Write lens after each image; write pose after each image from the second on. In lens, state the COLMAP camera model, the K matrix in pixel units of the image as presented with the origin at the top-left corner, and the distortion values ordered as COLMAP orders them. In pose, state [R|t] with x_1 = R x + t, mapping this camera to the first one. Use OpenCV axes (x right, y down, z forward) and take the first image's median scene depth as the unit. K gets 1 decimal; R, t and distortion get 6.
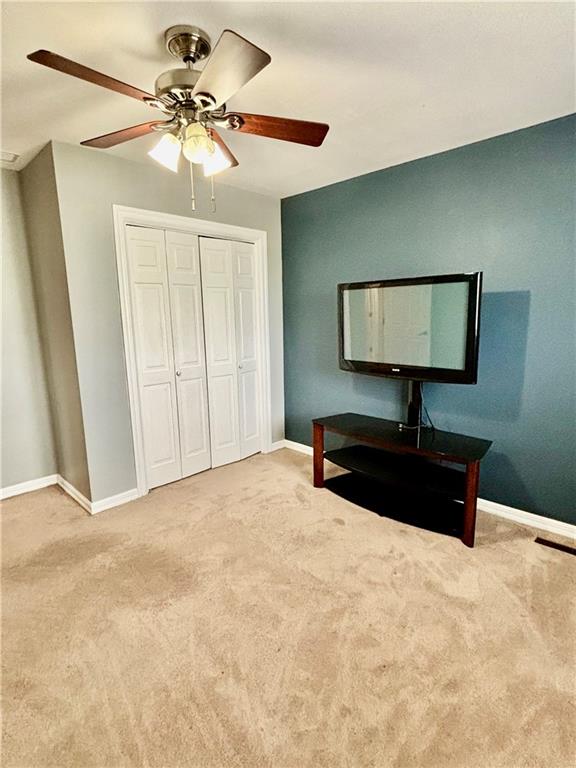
lens RADIAL K [[397.1, 0, 288.9], [0, 397.1, 381.7], [0, 0, 1]] dist [0.002929, -0.000687]
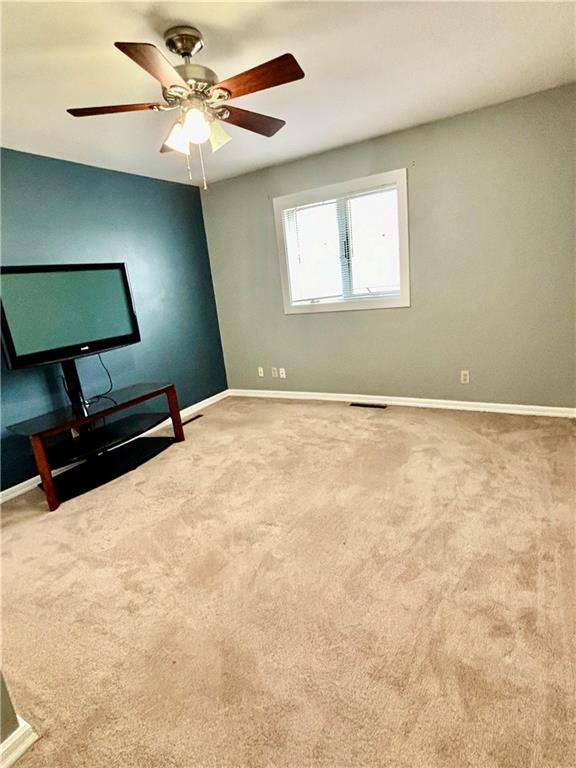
lens RADIAL K [[397.1, 0, 288.4], [0, 397.1, 384.6], [0, 0, 1]] dist [0.002929, -0.000687]
pose [[-0.246729, -0.195640, 0.949131, -1.069783], [0.278593, 0.923746, 0.262828, -0.078742], [-0.928176, 0.329269, -0.173411, 0.814990]]
